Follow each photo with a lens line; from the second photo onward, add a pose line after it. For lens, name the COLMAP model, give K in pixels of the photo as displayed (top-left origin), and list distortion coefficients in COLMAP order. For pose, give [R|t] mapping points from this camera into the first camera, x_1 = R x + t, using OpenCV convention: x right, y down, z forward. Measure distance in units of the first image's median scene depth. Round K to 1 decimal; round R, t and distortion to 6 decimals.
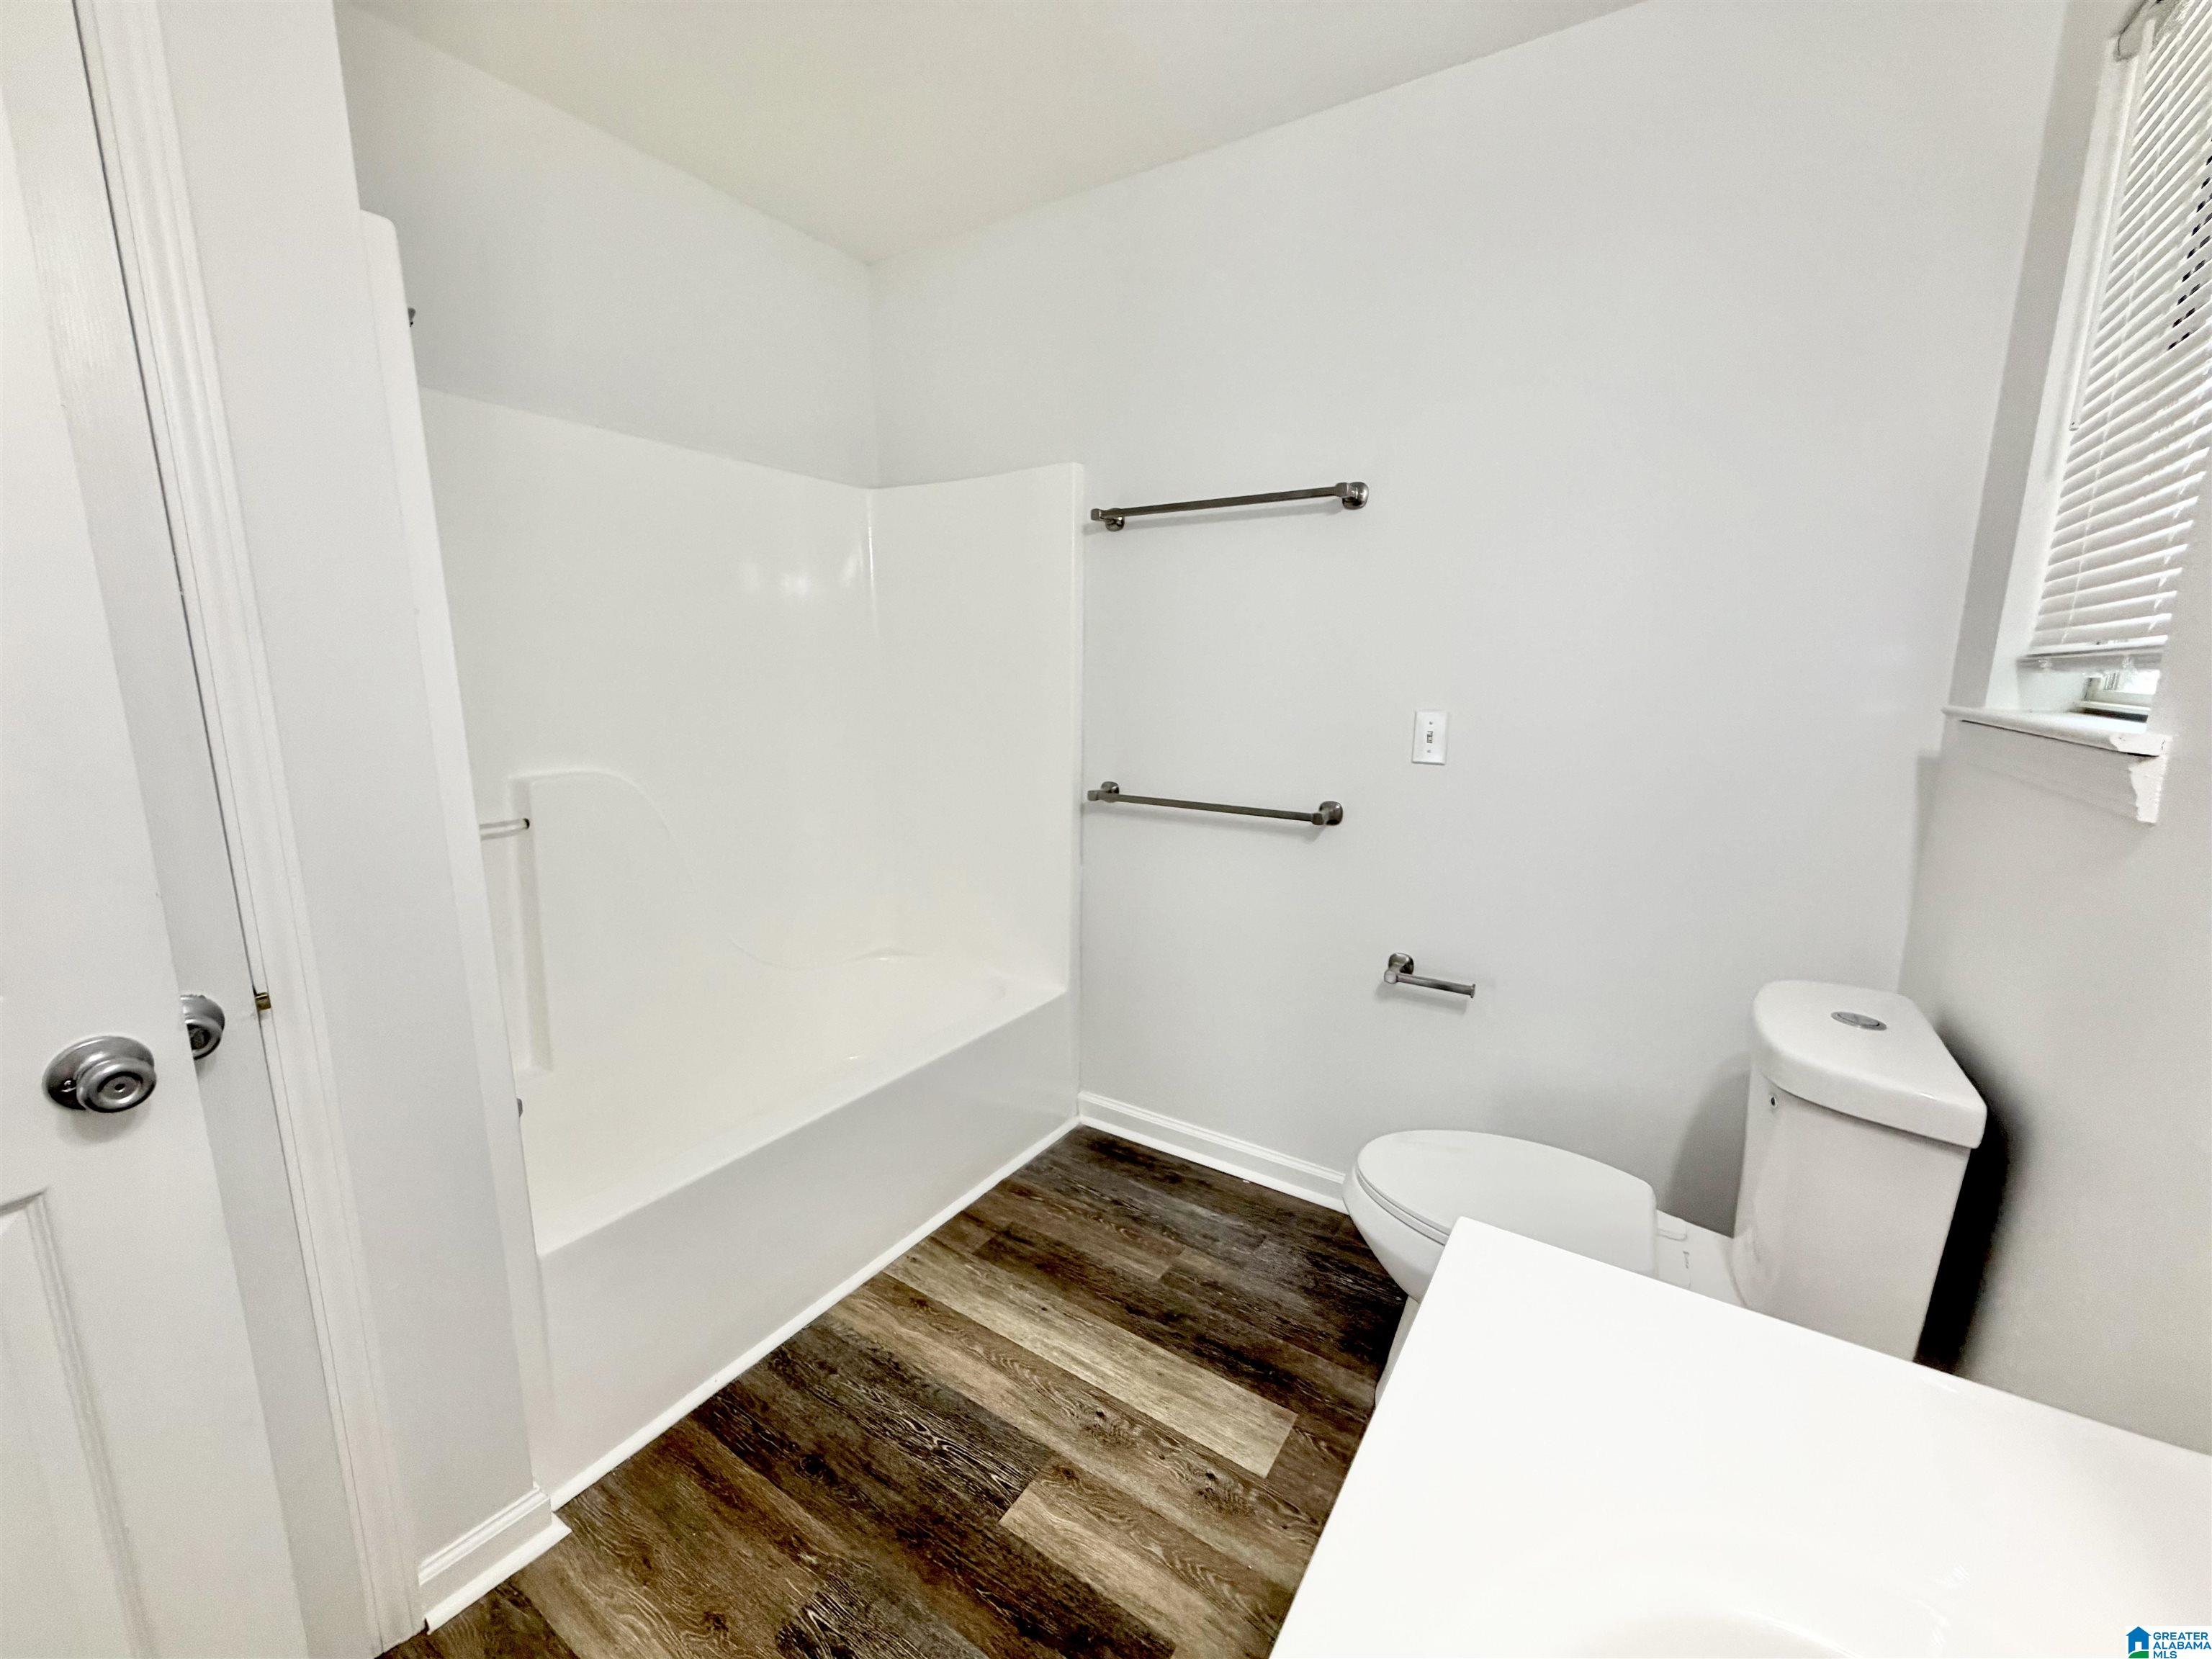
lens RADIAL K [[877.9, 0, 1108.0], [0, 877.9, 836.1], [0, 0, 1]] dist [0.000009, 0.000054]
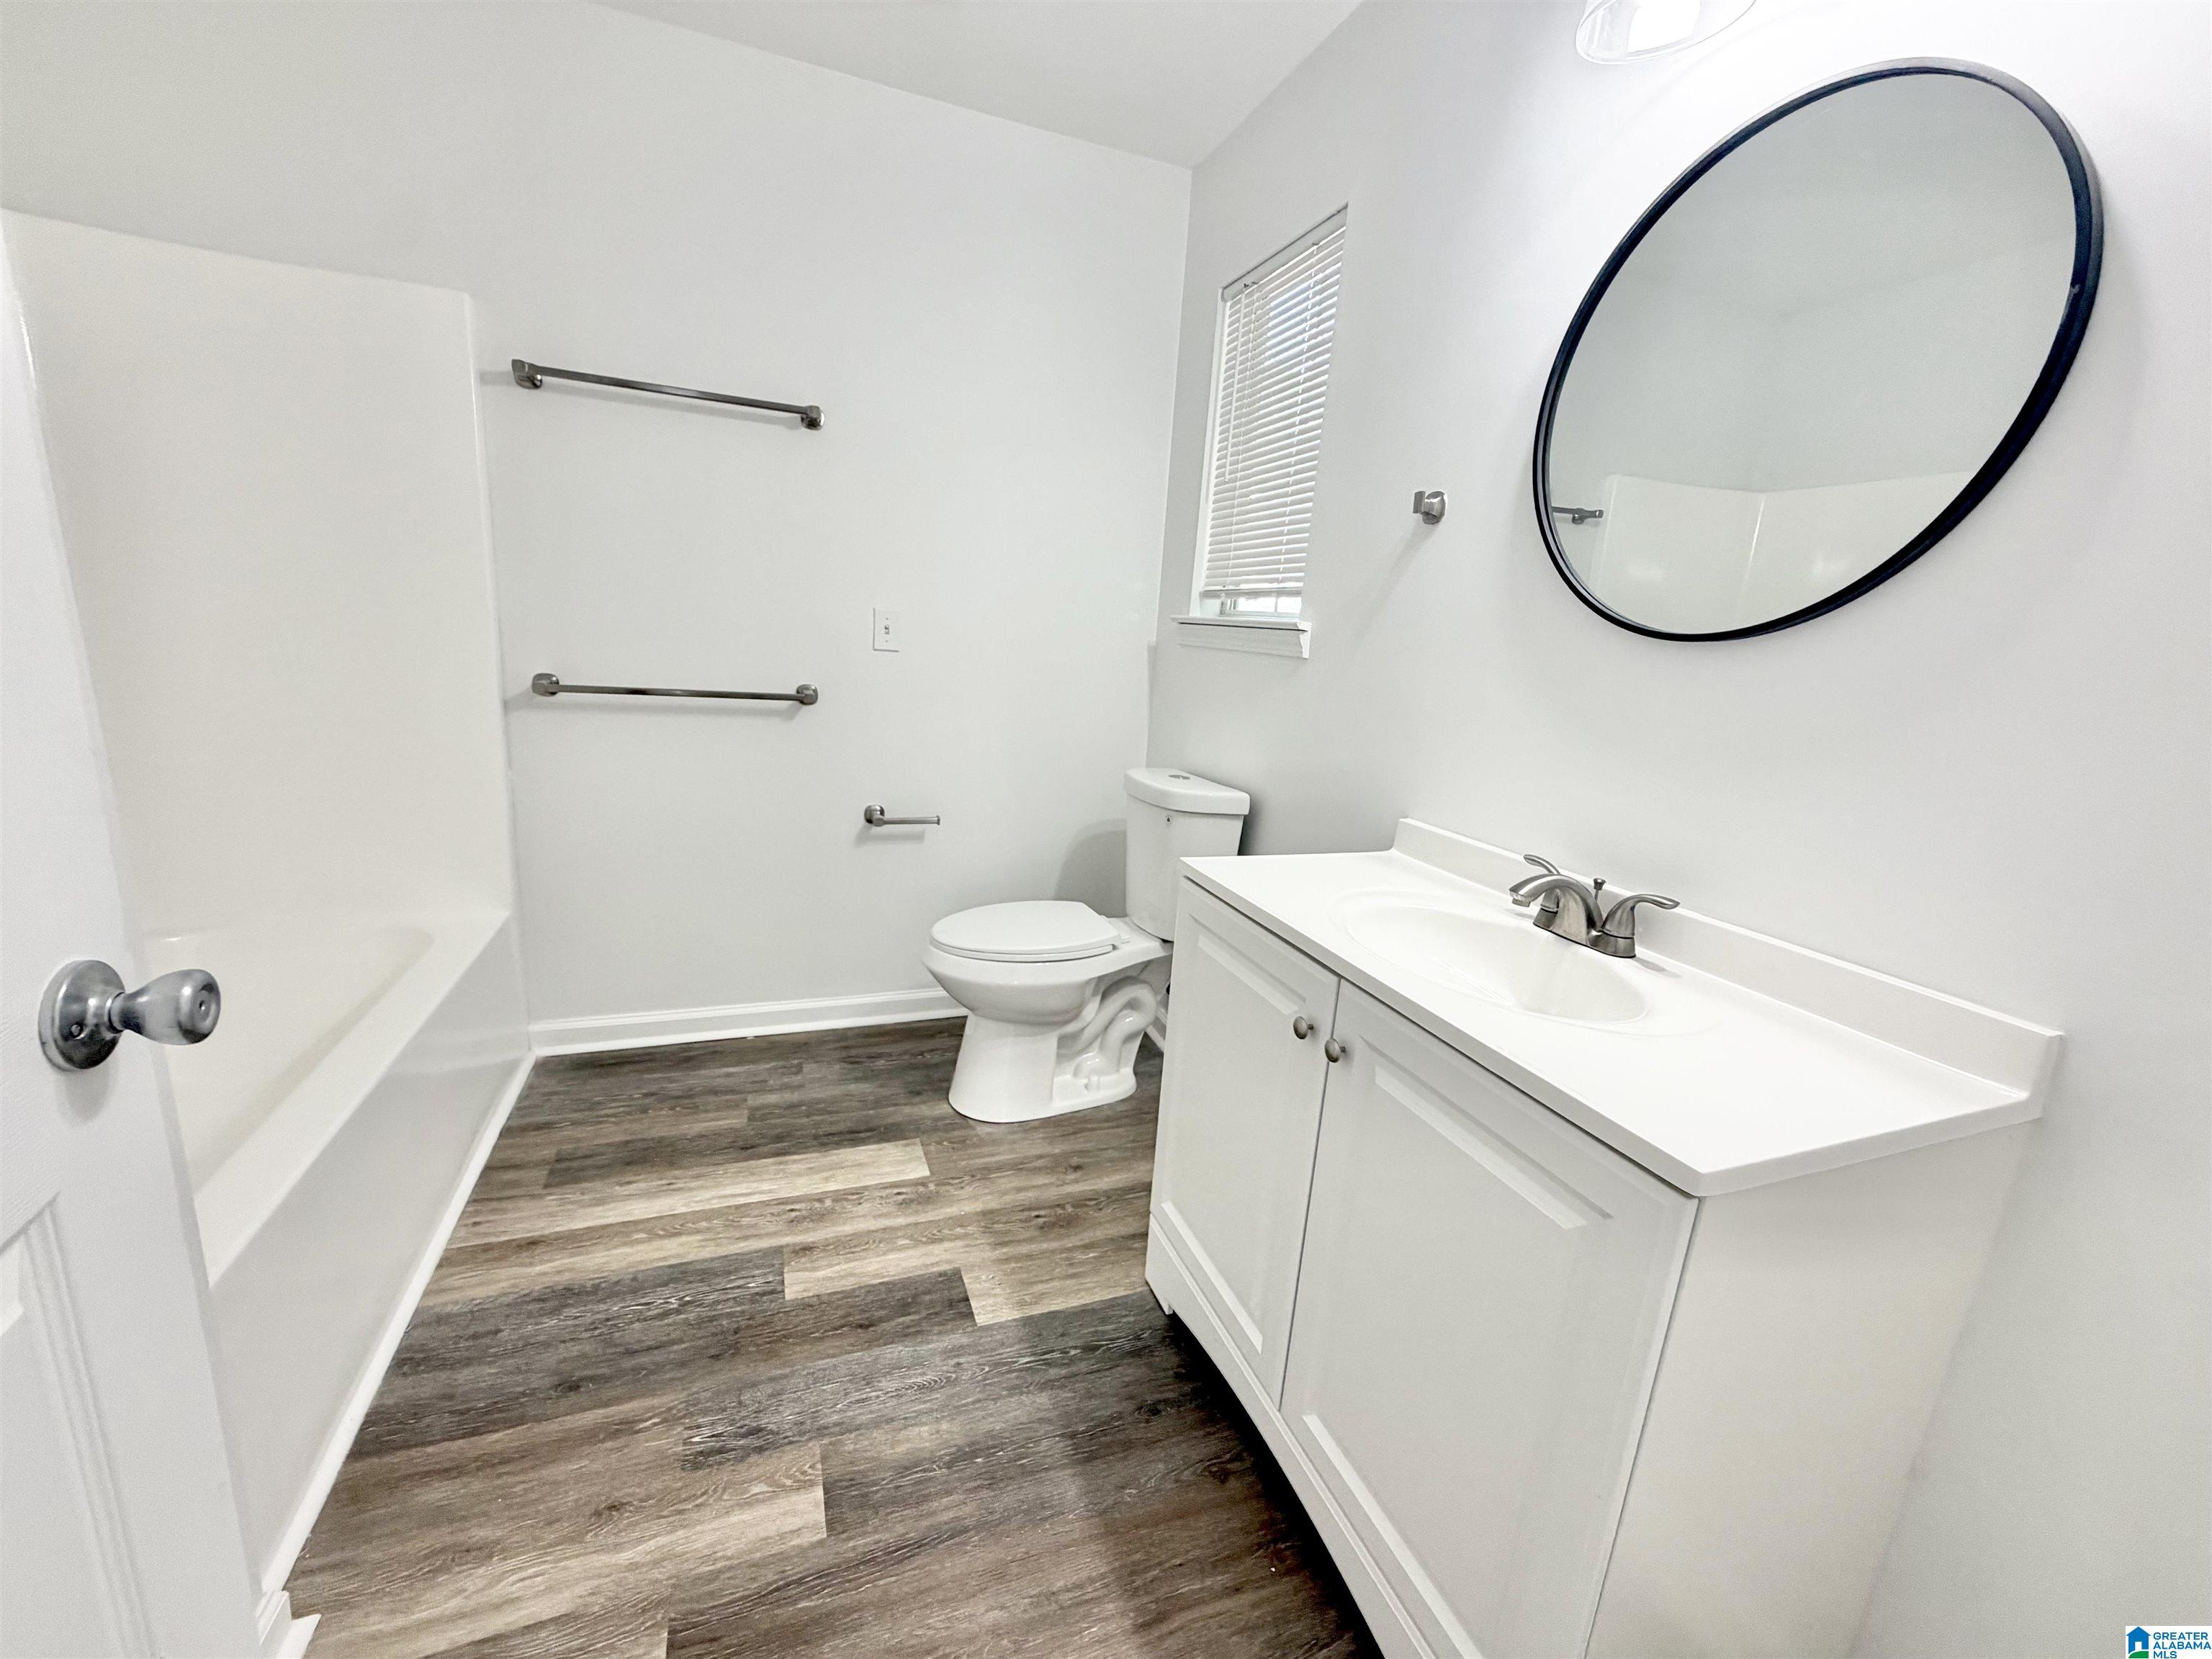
lens RADIAL K [[877.9, 0, 1100.2], [0, 877.9, 835.8], [0, 0, 1]] dist [0.000009, 0.000054]
pose [[0.590122, -0.153996, 0.792491, -0.577729], [0.086203, 0.988046, 0.127806, 0.054118], [-0.802699, -0.007106, 0.596342, -0.013891]]
